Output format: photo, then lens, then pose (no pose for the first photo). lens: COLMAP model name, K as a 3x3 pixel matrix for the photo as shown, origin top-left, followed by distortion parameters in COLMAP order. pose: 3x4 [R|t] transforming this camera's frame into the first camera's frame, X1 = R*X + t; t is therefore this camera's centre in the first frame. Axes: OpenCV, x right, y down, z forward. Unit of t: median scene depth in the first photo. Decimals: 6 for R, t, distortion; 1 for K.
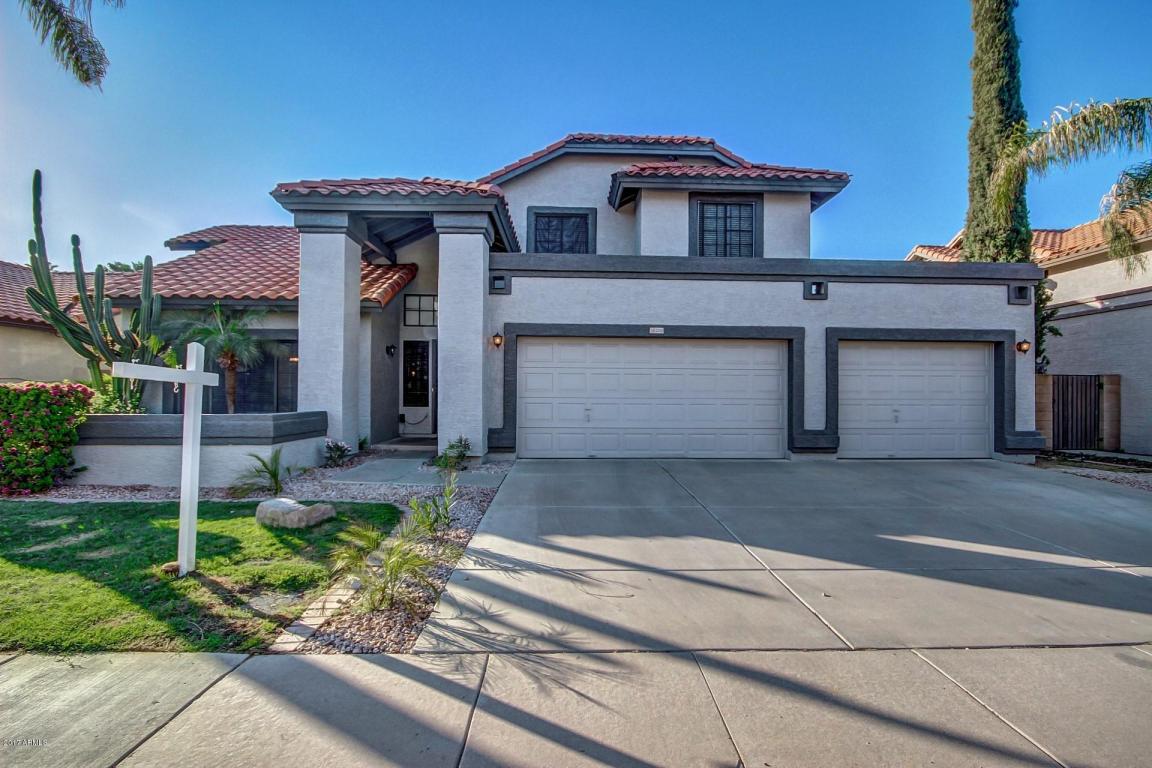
lens RADIAL K [[528.7, 0, 571.5], [0, 528.7, 383.7], [0, 0, 1]] dist [-0.003144, -0.006770]
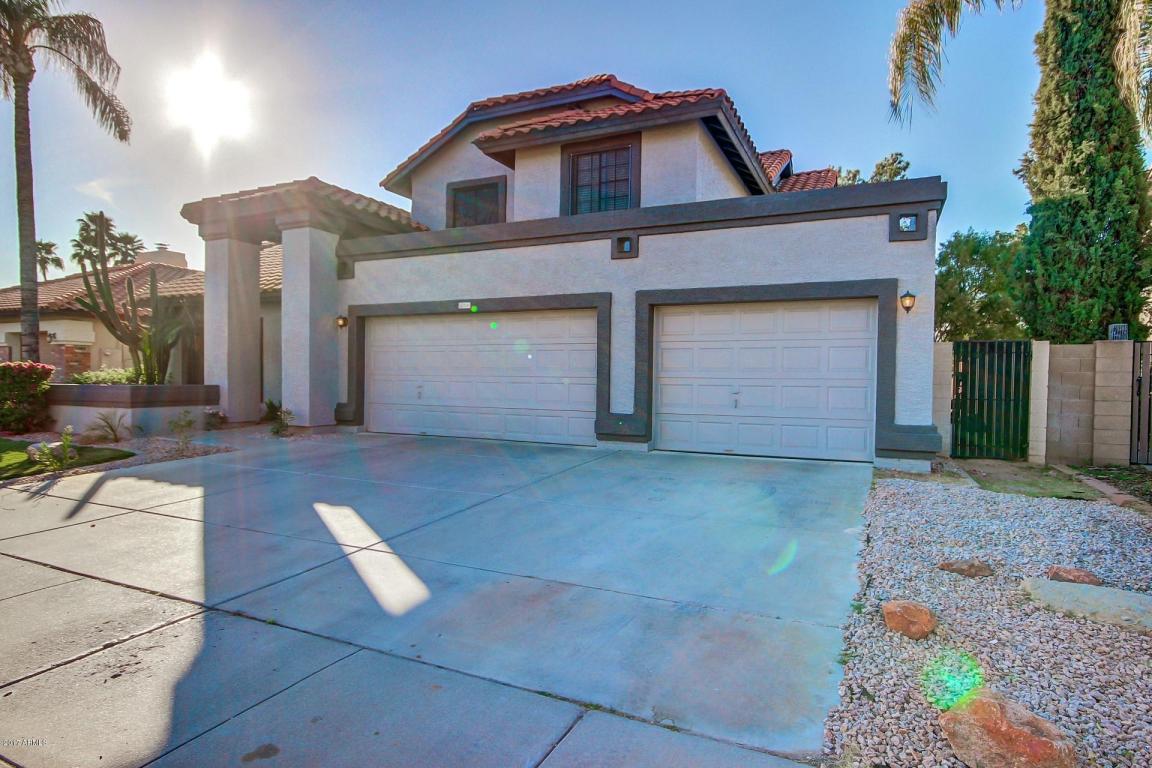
lens RADIAL K [[606.0, 0, 569.8], [0, 606.0, 386.9], [0, 0, 1]] dist [-0.003875, 0.000996]
pose [[0.891614, 0.011514, -0.452650, 0.805155], [0.005504, 0.999327, 0.036260, 0.008435], [0.452763, -0.034821, 0.890951, 0.096049]]
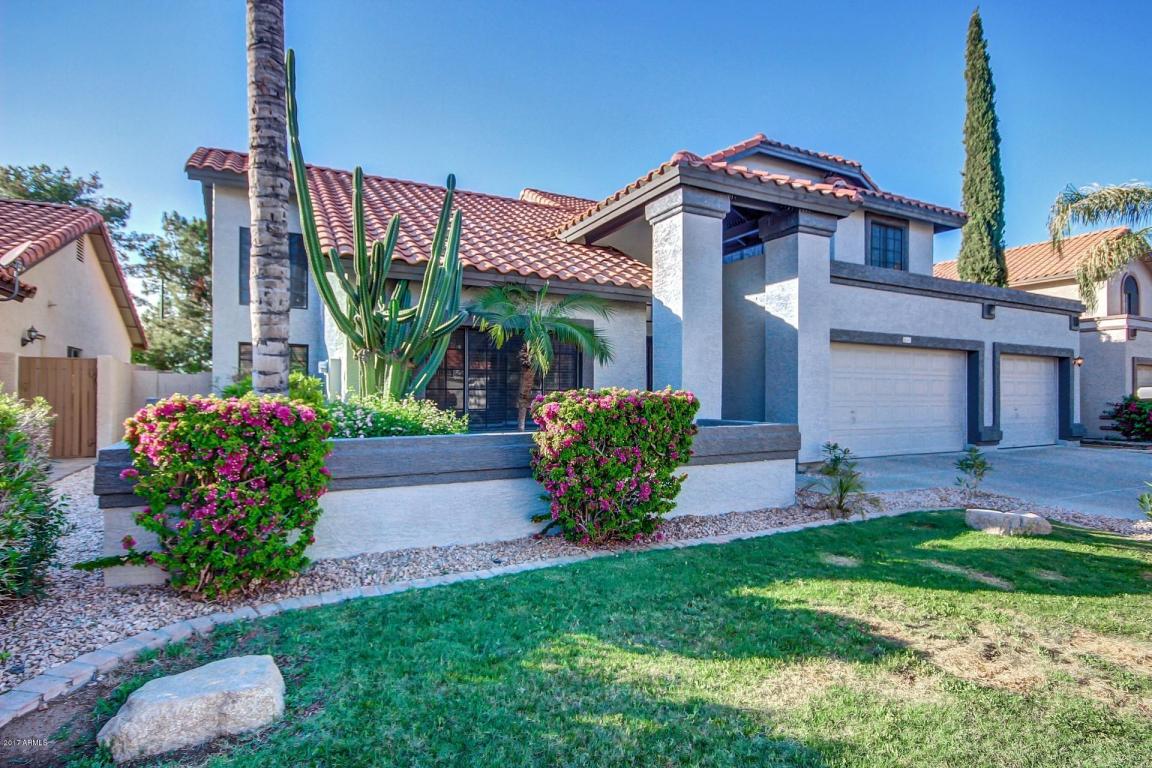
lens RADIAL K [[606.0, 0, 579.5], [0, 606.0, 388.3], [0, 0, 1]] dist [-0.003875, 0.000996]
pose [[0.888704, 0.000452, 0.458482, -0.988891], [-0.004416, 0.999962, 0.007574, -0.006229], [-0.458461, -0.008756, 0.888671, 0.190122]]
